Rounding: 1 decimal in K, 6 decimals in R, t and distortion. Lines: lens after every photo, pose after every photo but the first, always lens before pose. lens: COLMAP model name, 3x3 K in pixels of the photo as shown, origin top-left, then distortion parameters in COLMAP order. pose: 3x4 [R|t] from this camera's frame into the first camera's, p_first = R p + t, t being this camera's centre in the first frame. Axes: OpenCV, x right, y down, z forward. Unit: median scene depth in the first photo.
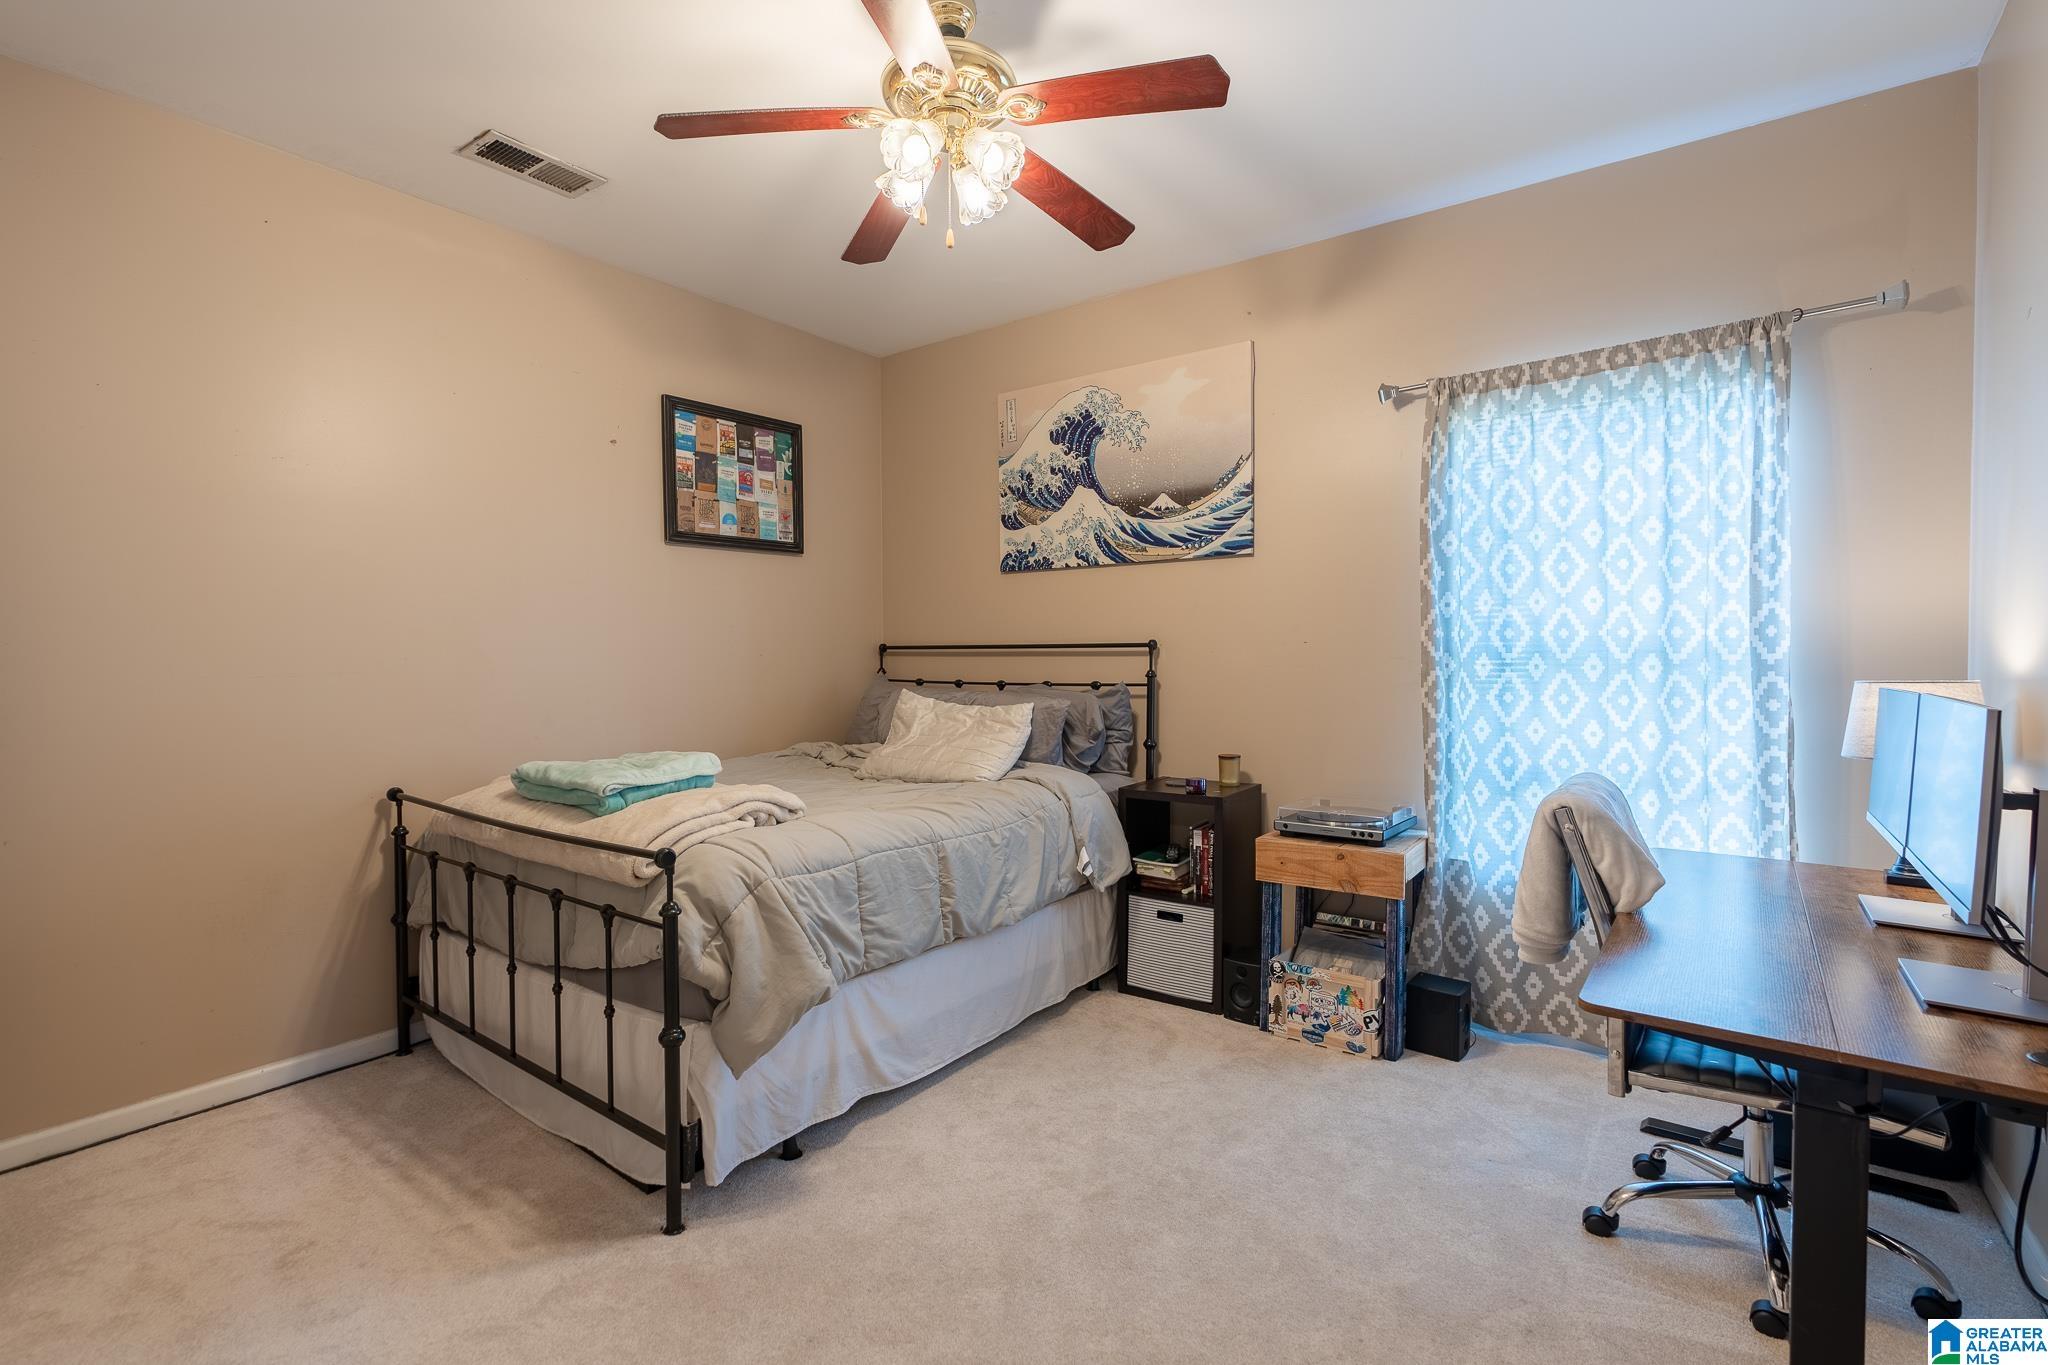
lens RADIAL K [[920.3, 0, 1023.3], [0, 920.3, 679.4], [0, 0, 1]] dist [-0.002870, 0.001933]
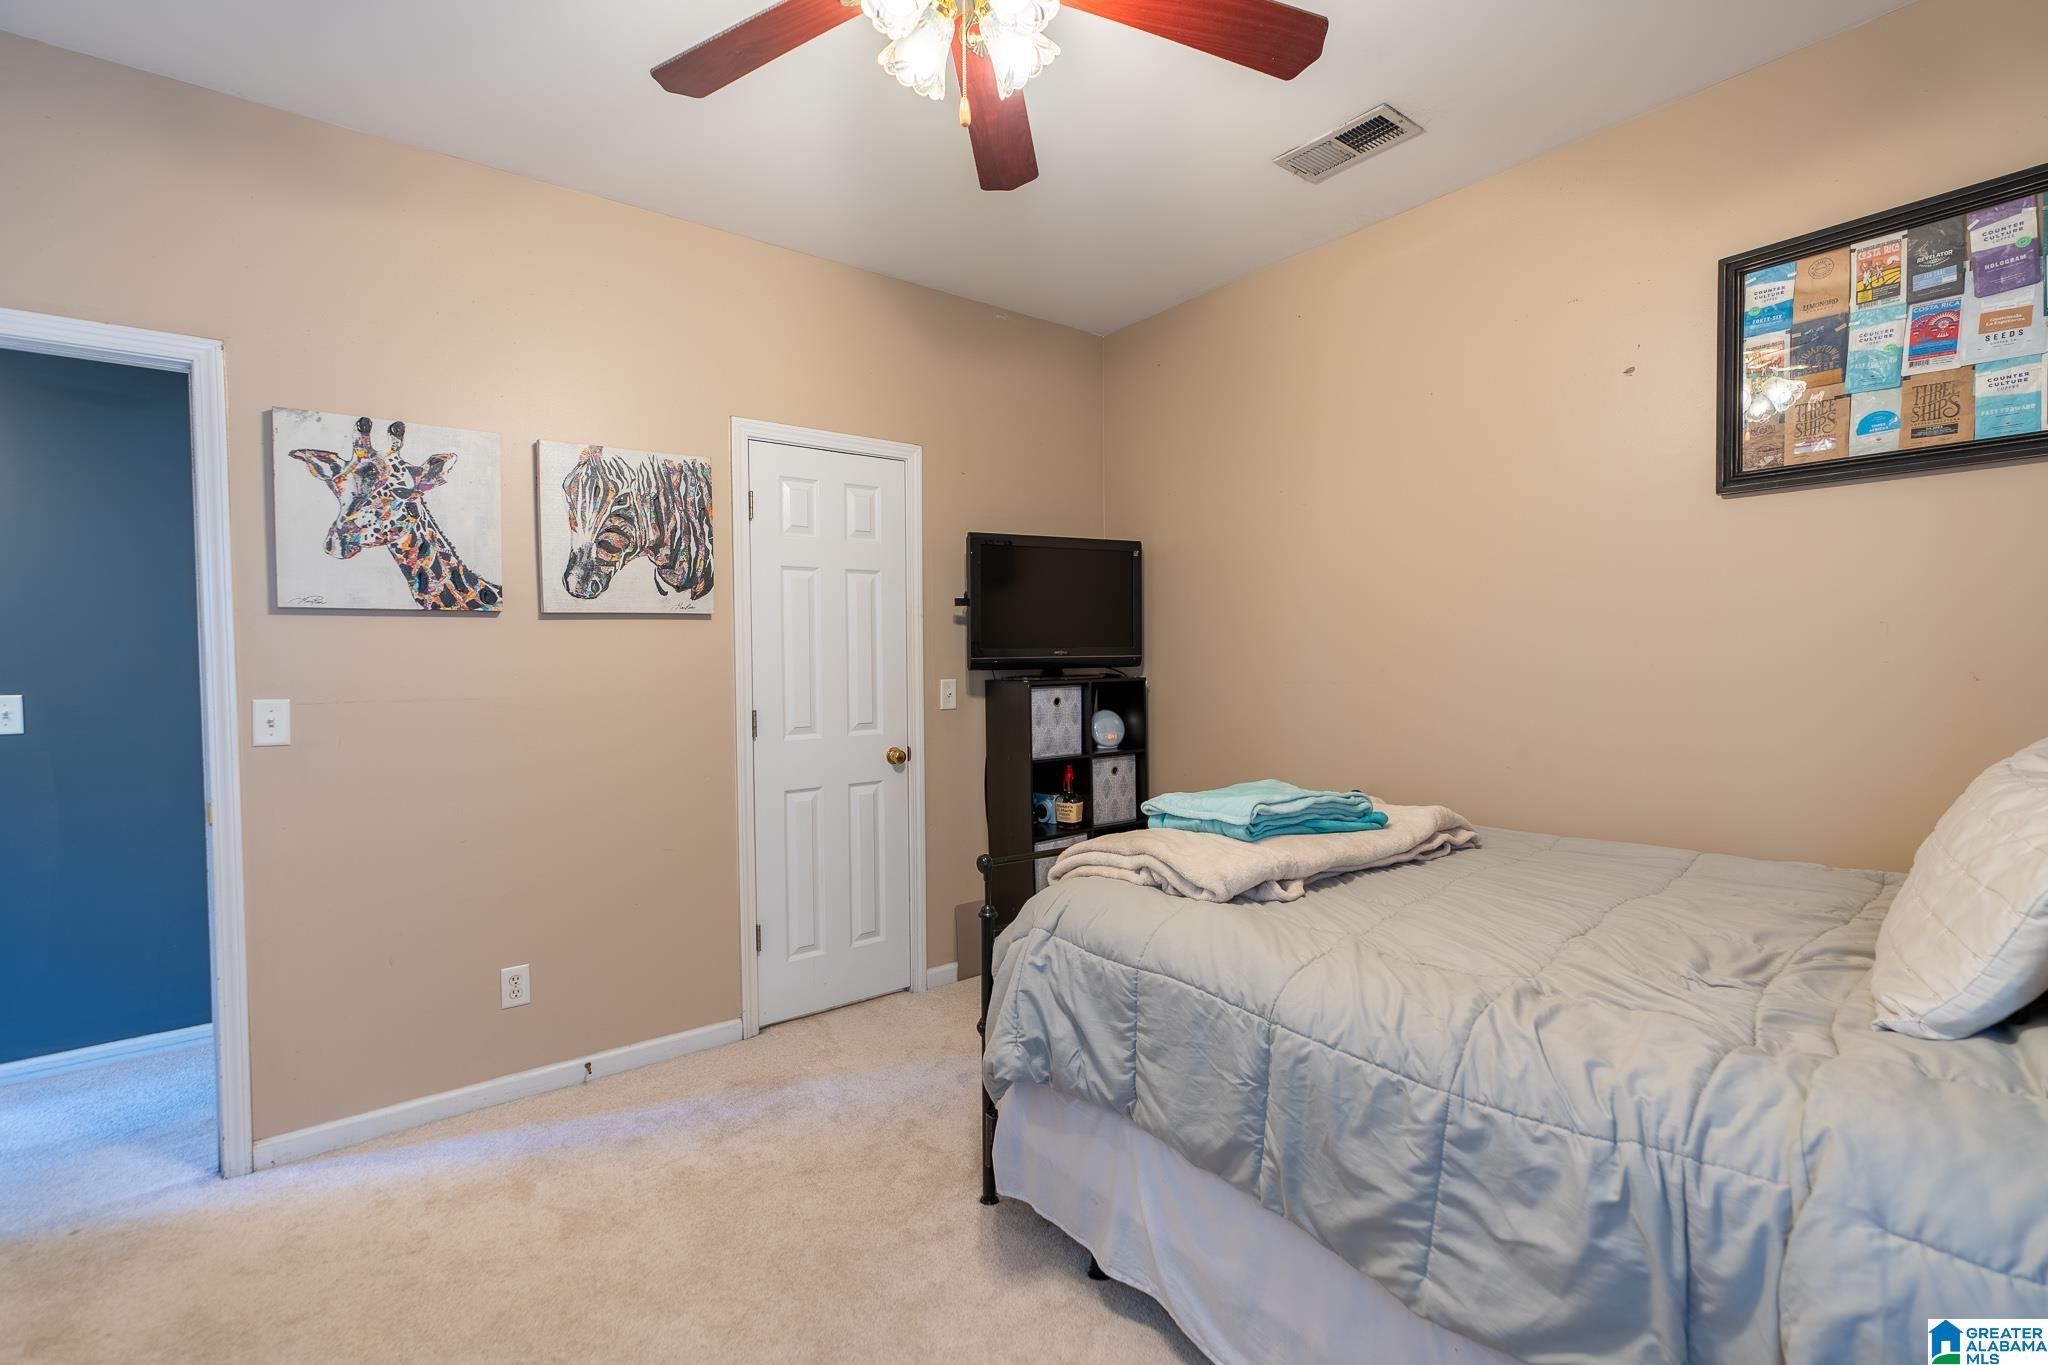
lens RADIAL K [[920.3, 0, 1024.2], [0, 920.3, 669.5], [0, 0, 1]] dist [-0.002870, 0.001933]
pose [[-0.271451, 0.035532, -0.961796, 0.334022], [-0.017662, 0.998966, 0.041890, -0.044563], [0.962290, 0.028358, -0.270543, 0.676402]]
